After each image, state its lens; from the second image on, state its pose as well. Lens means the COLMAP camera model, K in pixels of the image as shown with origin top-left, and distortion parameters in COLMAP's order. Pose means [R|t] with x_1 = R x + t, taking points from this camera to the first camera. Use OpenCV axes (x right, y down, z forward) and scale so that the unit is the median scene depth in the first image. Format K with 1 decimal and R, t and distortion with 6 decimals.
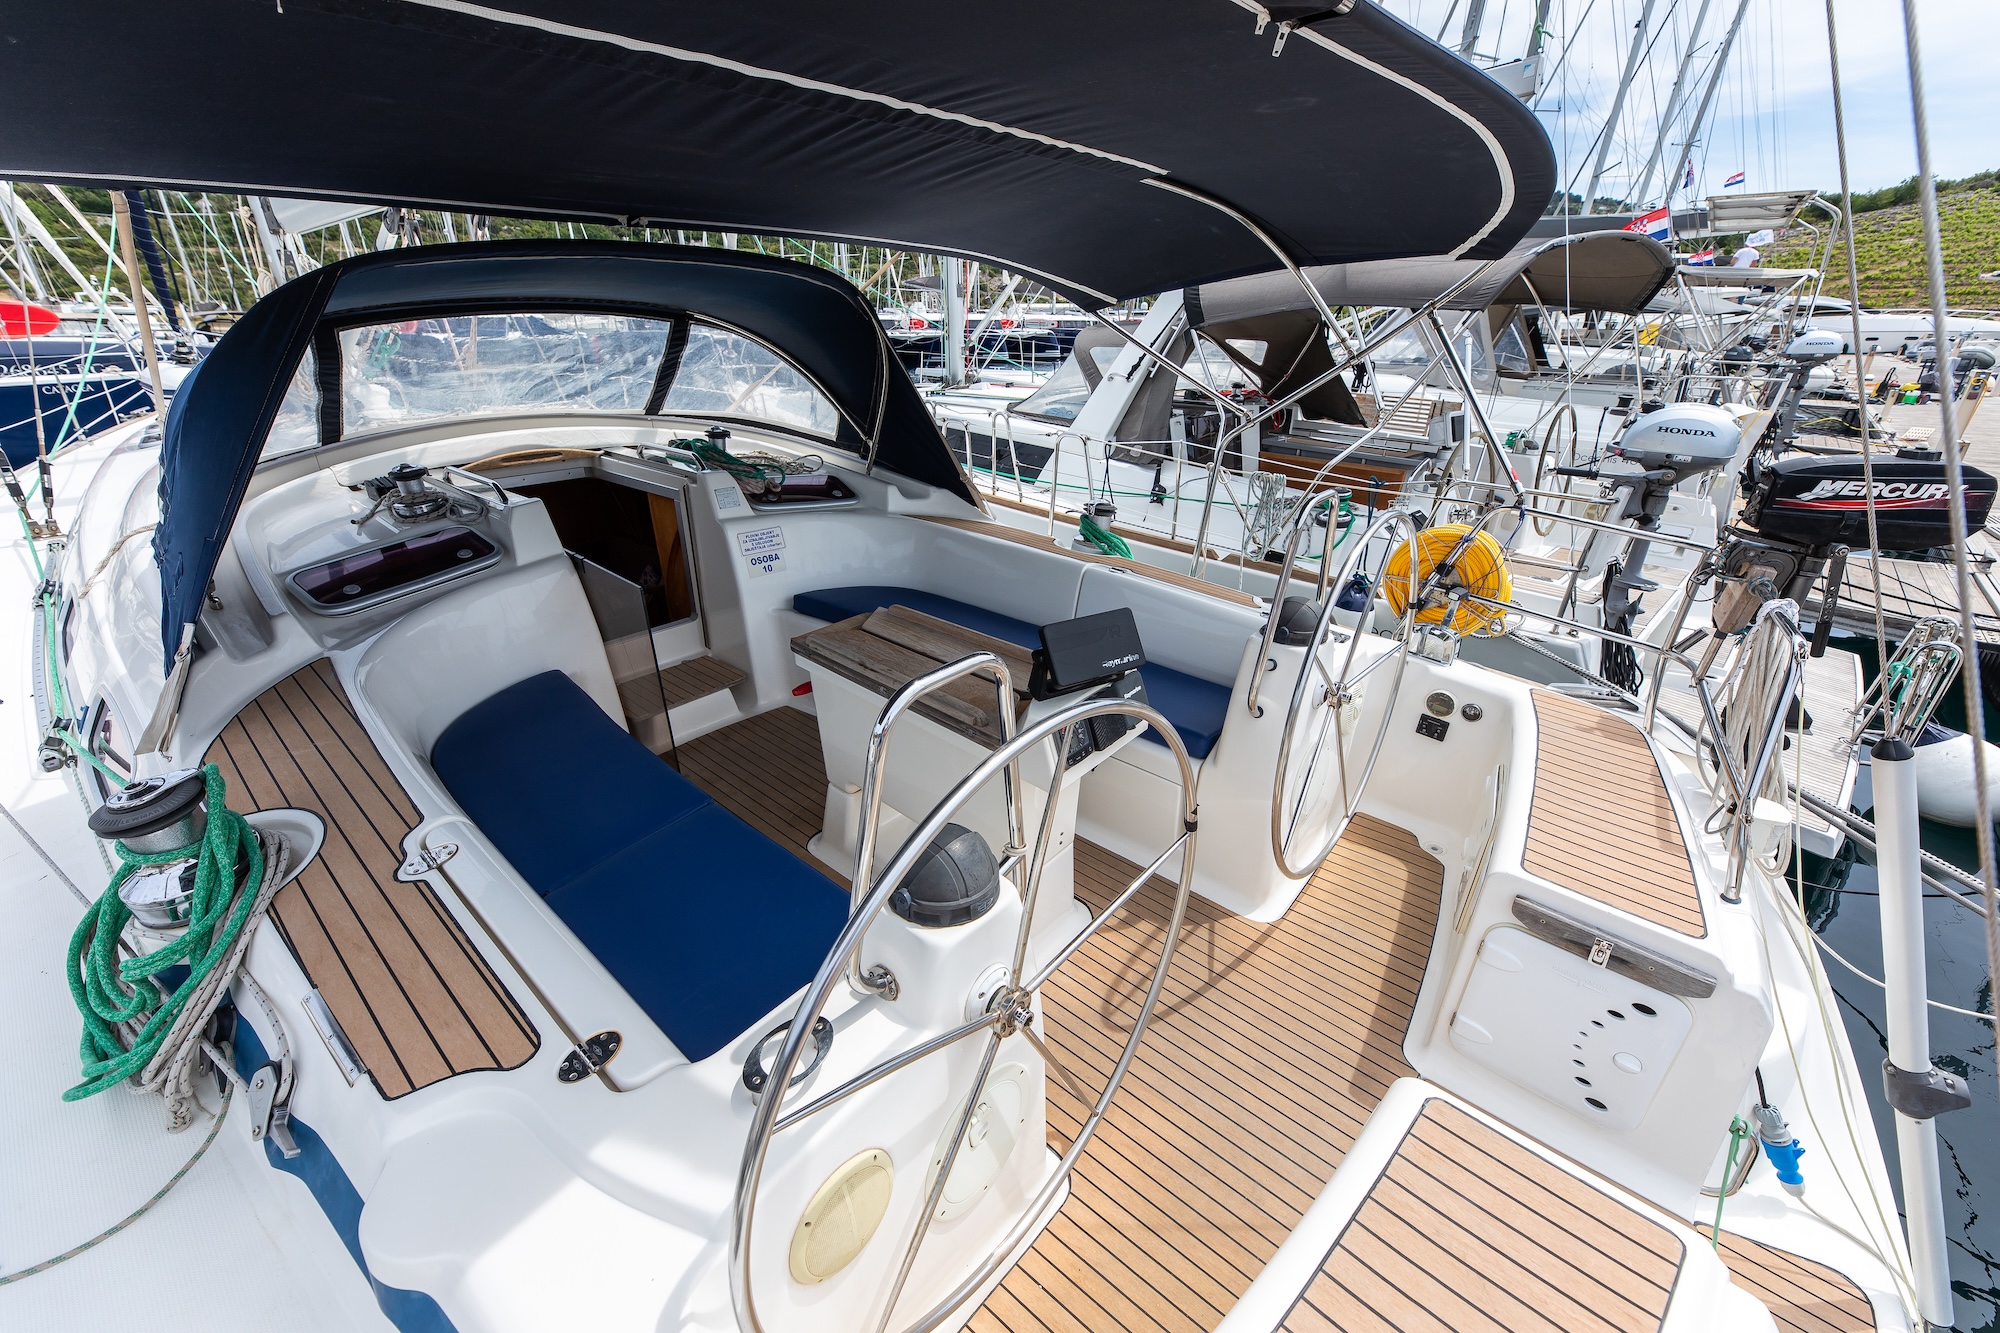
lens RADIAL K [[799.6, 0, 998.4], [0, 799.6, 674.6], [0, 0, 1]] dist [-0.000585, -0.000154]
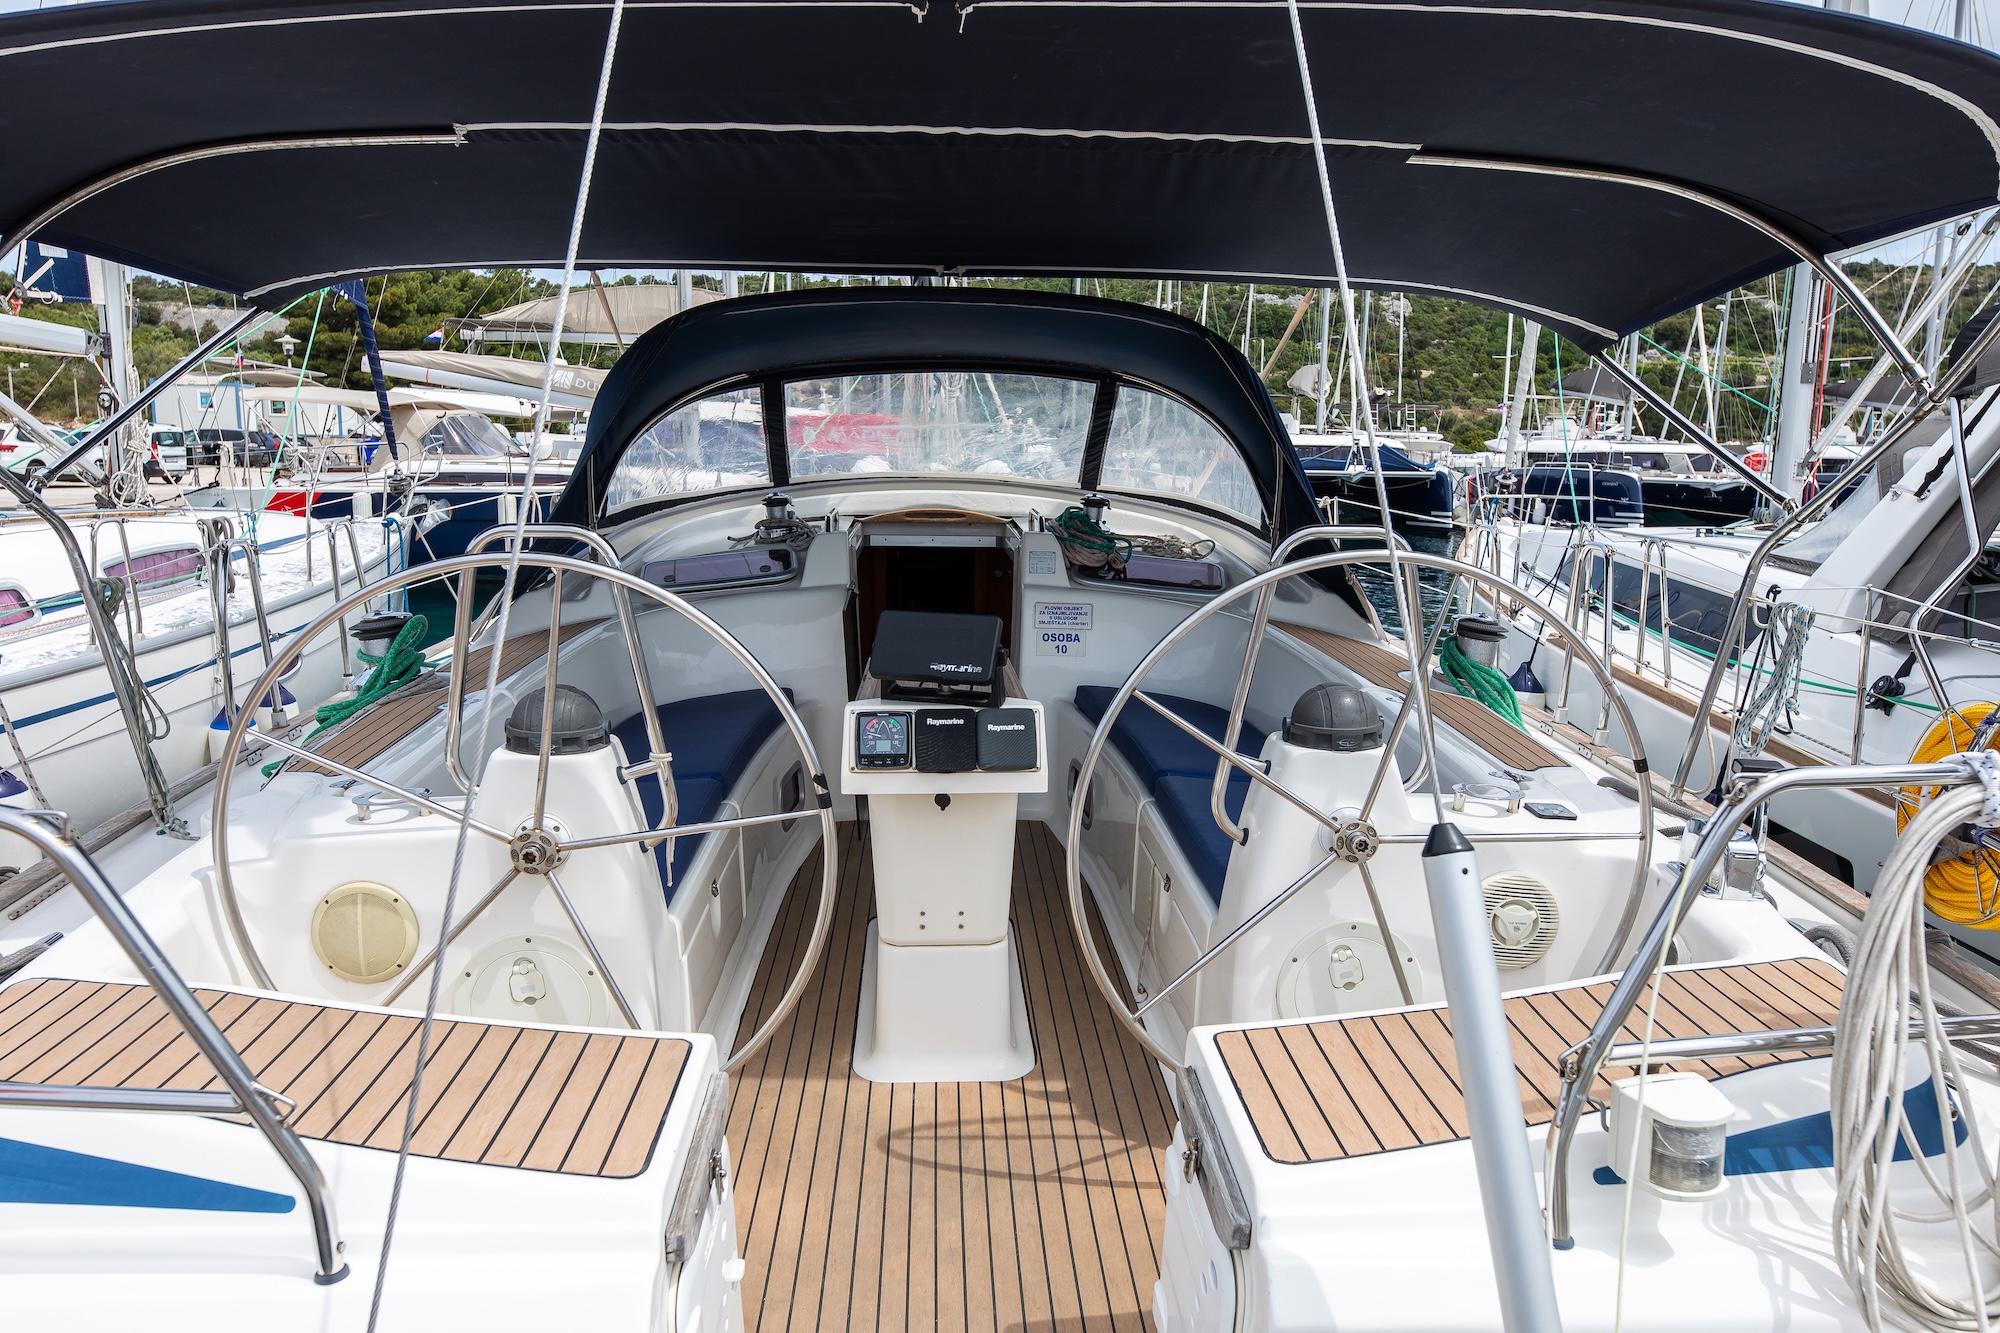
lens RADIAL K [[1310.9, 0, 1000.0], [0, 1310.9, 666.5], [0, 0, 1]] dist [0.000789, 0.000192]
pose [[0.688480, 0.130005, -0.713509, 0.590463], [-0.314279, 0.940114, -0.131961, 0.075878], [0.653624, 0.315094, 0.688107, 0.036890]]
